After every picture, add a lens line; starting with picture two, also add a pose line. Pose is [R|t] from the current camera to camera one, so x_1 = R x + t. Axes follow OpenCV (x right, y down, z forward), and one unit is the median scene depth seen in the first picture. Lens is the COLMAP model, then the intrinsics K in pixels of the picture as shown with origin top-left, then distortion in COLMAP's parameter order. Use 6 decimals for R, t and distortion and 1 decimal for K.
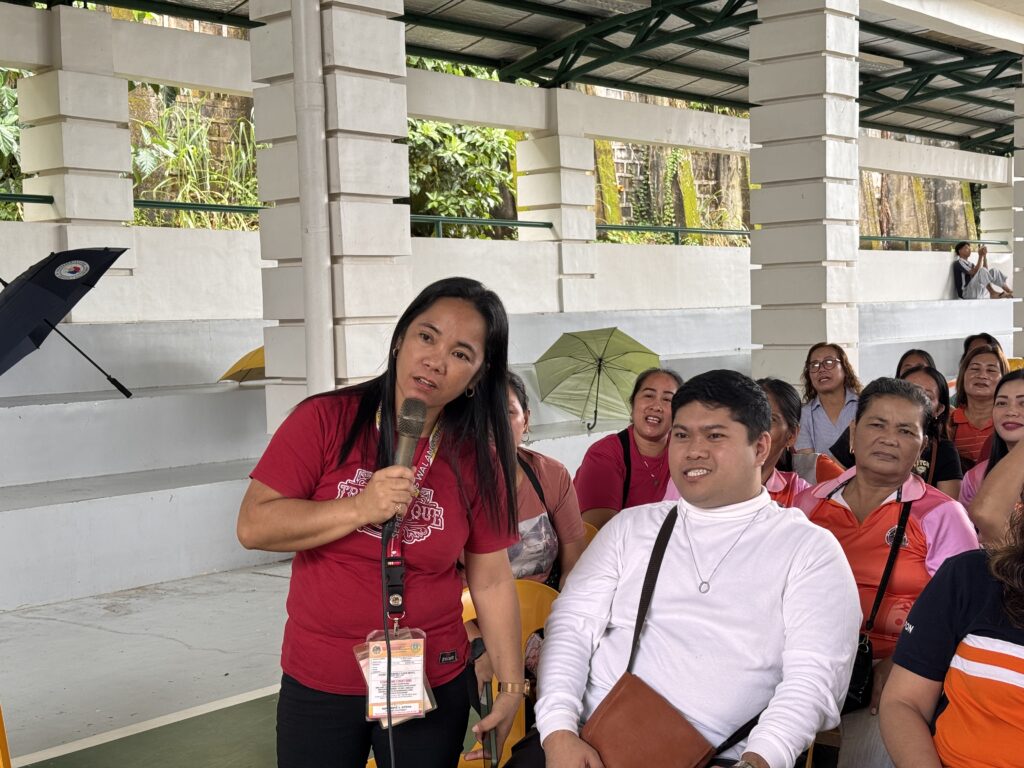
lens RADIAL K [[1420.2, 0, 512.0], [0, 1420.2, 384.0], [0, 0, 1]] dist [0.191122, -0.391764]
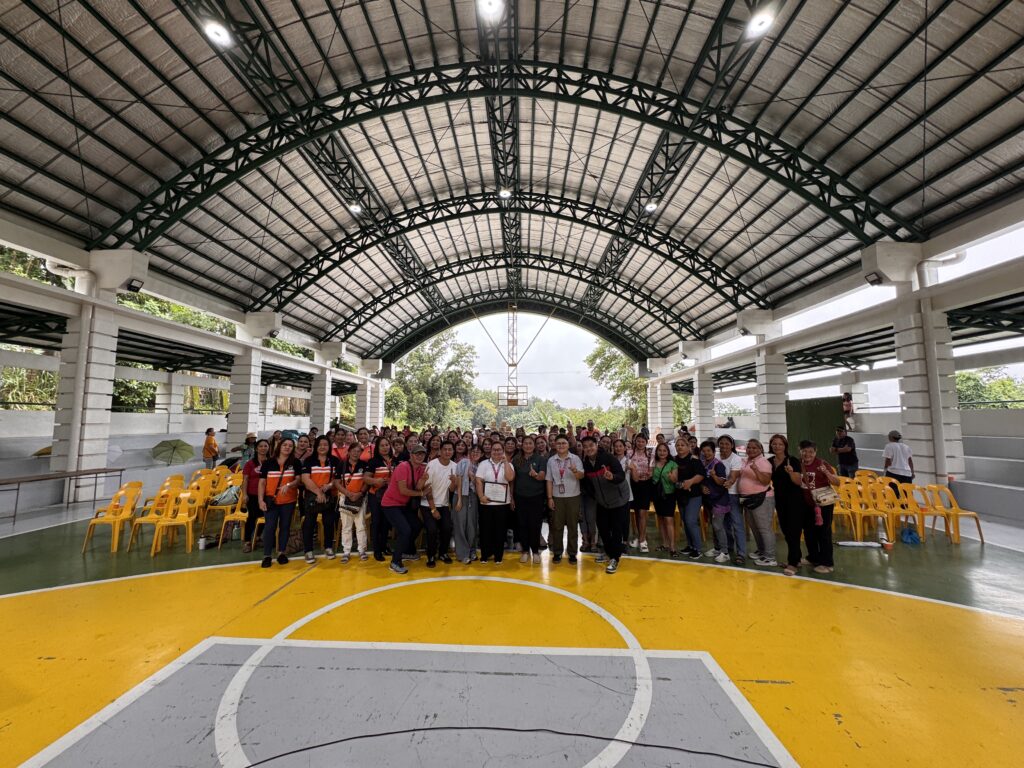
lens RADIAL K [[394.4, 0, 511.3], [0, 394.4, 376.5], [0, 0, 1]] dist [0.001084, 0.000177]
pose [[0.754768, 0.090983, 0.649652, 0.029590], [0.029666, 0.984588, -0.172357, 0.004836], [-0.655321, 0.149361, 0.740436, -0.320034]]
